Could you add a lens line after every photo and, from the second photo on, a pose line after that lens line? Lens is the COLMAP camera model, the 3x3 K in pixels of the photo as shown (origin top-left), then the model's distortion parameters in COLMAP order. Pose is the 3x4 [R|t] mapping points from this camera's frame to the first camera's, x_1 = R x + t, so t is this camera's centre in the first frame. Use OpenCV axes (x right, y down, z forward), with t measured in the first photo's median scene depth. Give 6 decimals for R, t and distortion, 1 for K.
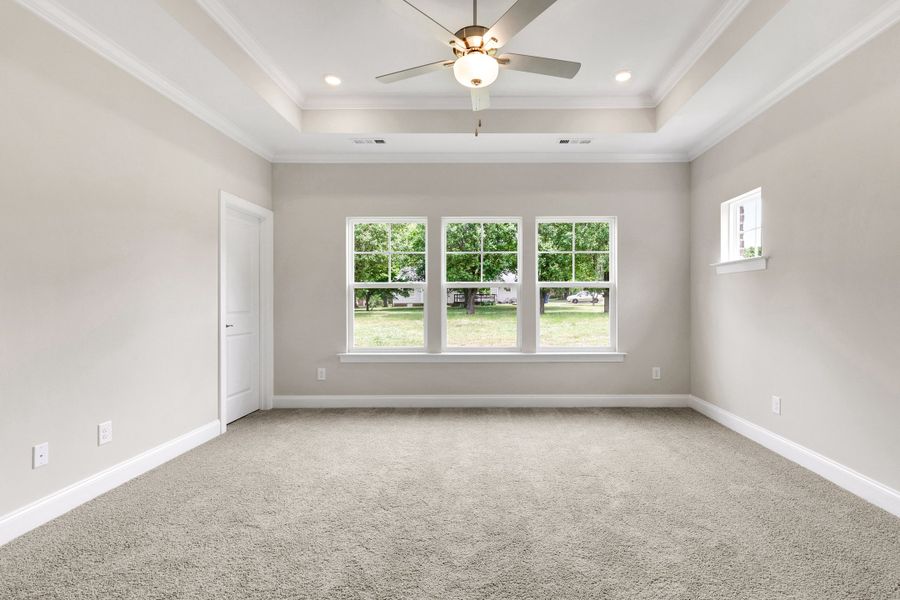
lens RADIAL K [[411.0, 0, 452.3], [0, 411.0, 301.8], [0, 0, 1]] dist [0.013298, -0.000233]
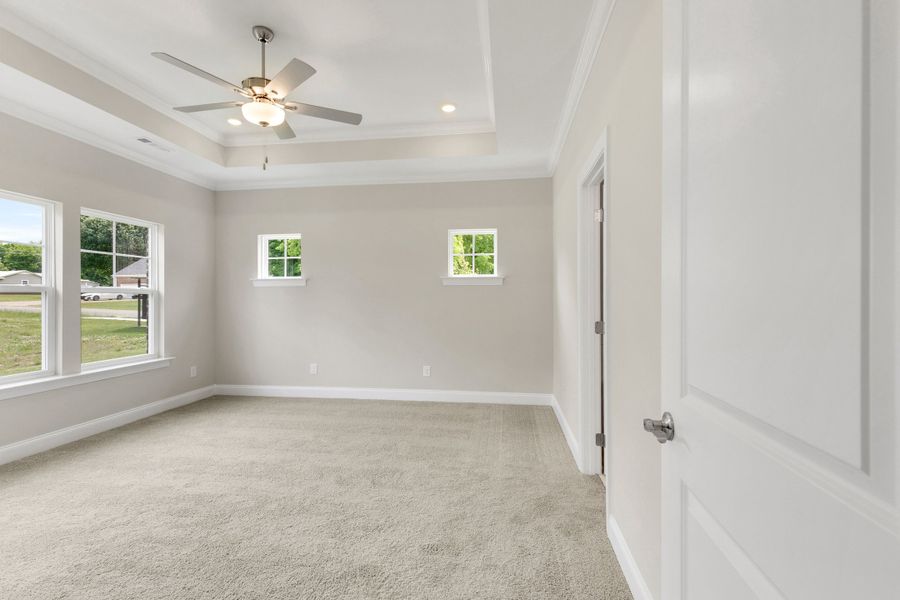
lens RADIAL K [[411.0, 0, 446.7], [0, 411.0, 301.9], [0, 0, 1]] dist [0.013298, -0.000233]
pose [[0.145724, 0.000672, 0.989325, -0.610298], [0.006417, 0.999978, -0.001624, -0.011894], [-0.989304, 0.006585, 0.145717, 0.186262]]
